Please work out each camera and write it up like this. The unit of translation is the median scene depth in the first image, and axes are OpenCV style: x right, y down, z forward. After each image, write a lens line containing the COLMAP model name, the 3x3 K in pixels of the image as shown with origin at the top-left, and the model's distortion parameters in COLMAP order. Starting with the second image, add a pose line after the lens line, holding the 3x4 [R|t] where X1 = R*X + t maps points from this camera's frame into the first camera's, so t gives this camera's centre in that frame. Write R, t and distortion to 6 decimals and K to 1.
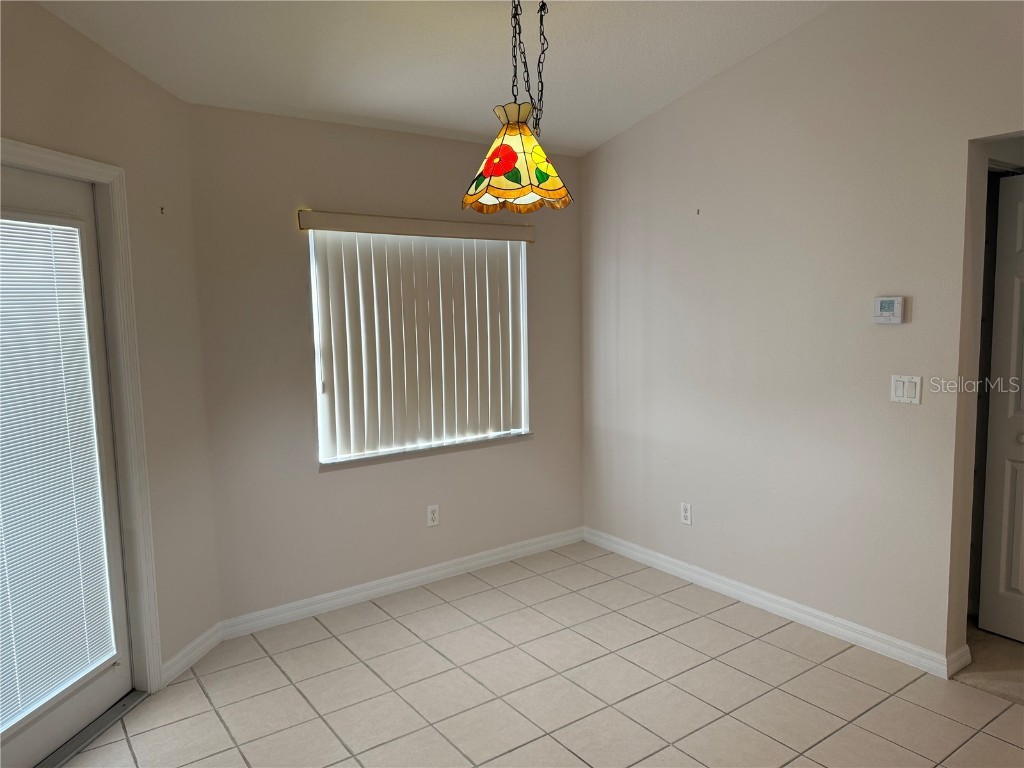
lens RADIAL K [[727.8, 0, 505.9], [0, 727.8, 379.6], [0, 0, 1]] dist [0.077966, -0.095763]
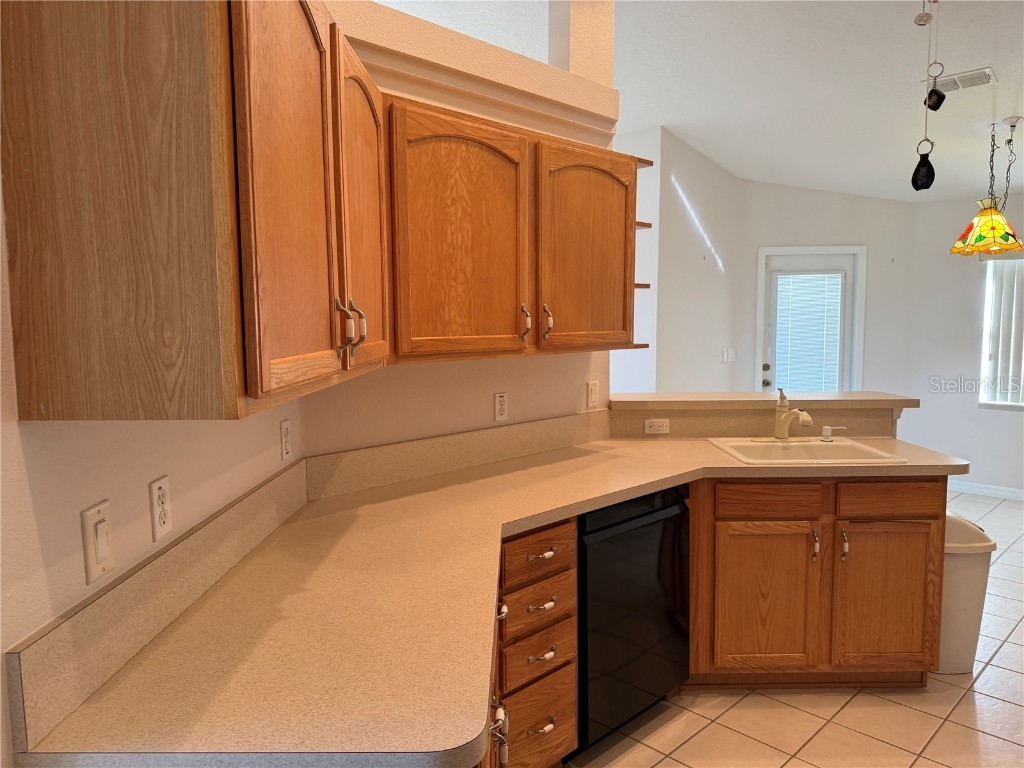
lens RADIAL K [[727.8, 0, 505.9], [0, 727.8, 379.6], [0, 0, 1]] dist [0.077966, -0.095763]
pose [[0.161145, 0.105783, -0.981245, 1.184465], [-0.096016, 0.991203, 0.091088, 0.013831], [0.982249, 0.079537, 0.169885, -0.325071]]
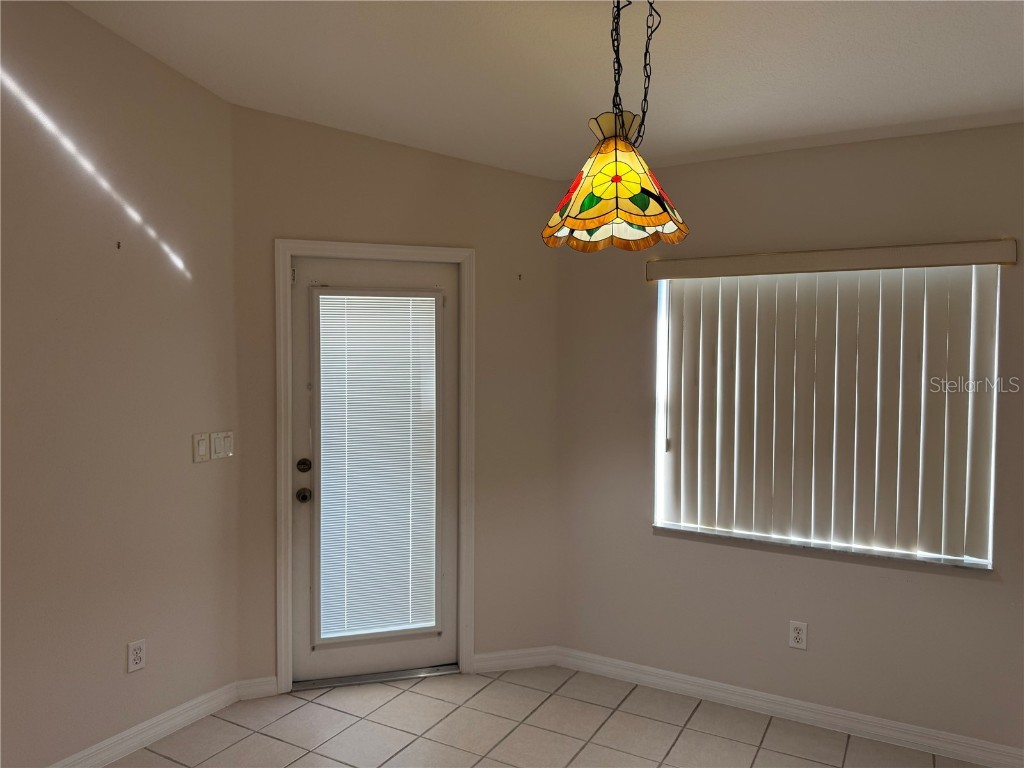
lens RADIAL K [[727.8, 0, 505.9], [0, 727.8, 379.6], [0, 0, 1]] dist [0.077966, -0.095763]
pose [[0.417522, 0.047155, -0.907442, 0.506035], [-0.106754, 0.994282, 0.002549, -0.053476], [0.902374, 0.095809, 0.420169, 0.411282]]
